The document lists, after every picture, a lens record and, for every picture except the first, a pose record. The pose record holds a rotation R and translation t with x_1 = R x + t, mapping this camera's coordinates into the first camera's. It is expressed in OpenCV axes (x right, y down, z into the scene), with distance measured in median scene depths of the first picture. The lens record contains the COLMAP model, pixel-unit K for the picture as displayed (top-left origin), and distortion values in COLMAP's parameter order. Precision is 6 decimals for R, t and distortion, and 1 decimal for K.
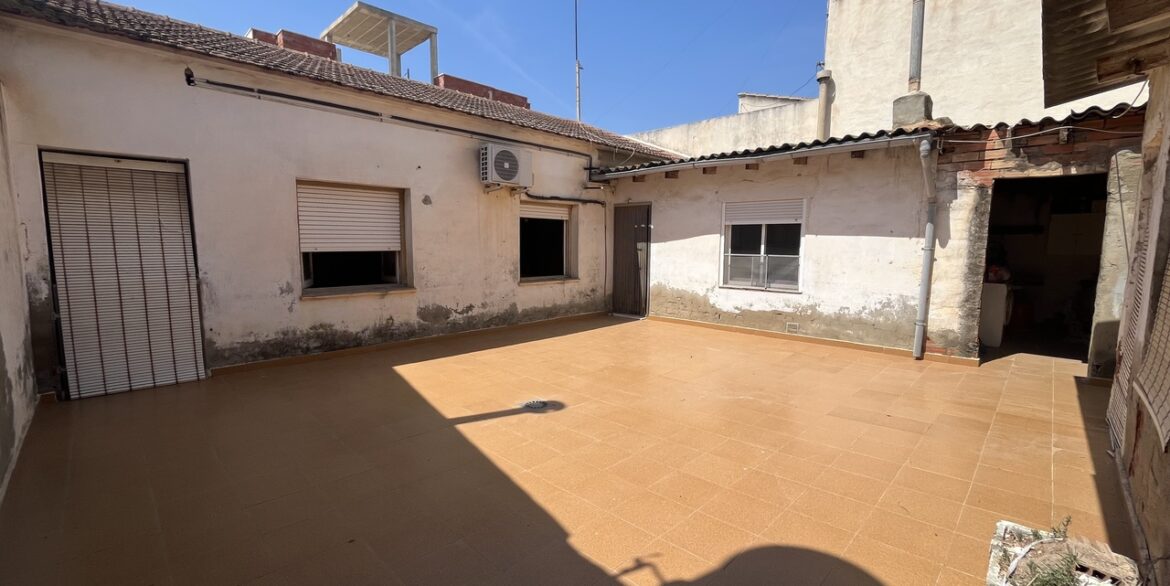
lens RADIAL K [[478.6, 0, 582.5], [0, 478.6, 294.6], [0, 0, 1]] dist [-0.002154, -0.000233]
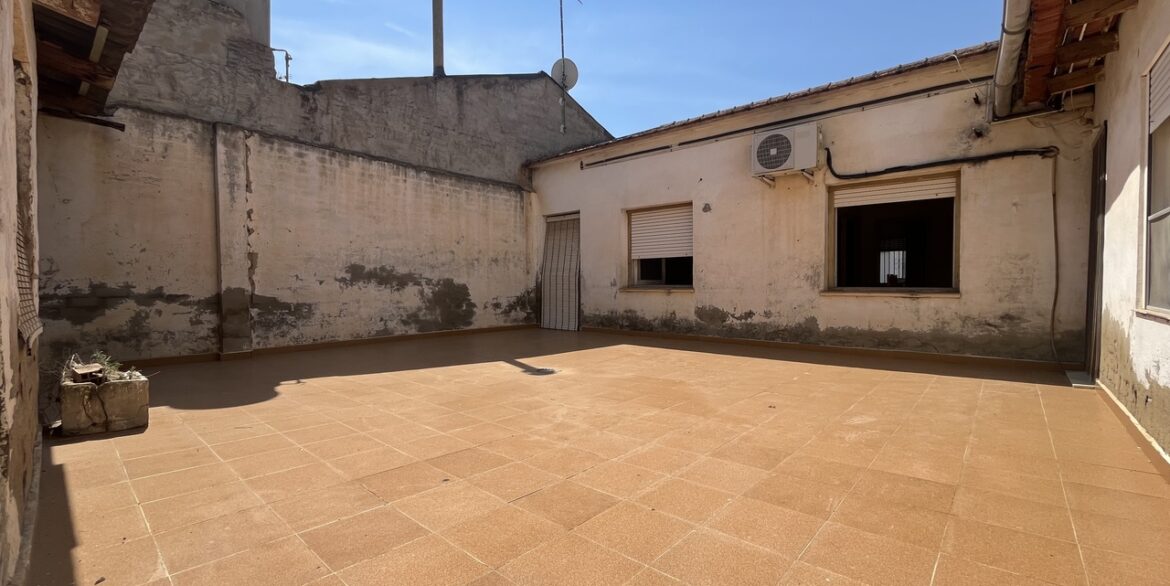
lens RADIAL K [[478.6, 0, 582.5], [0, 478.6, 294.6], [0, 0, 1]] dist [-0.002154, -0.000233]
pose [[0.049948, 0.019437, -0.998563, 0.722916], [-0.103869, 0.994490, 0.014163, 0.010454], [0.993336, 0.103013, 0.051692, 0.669114]]
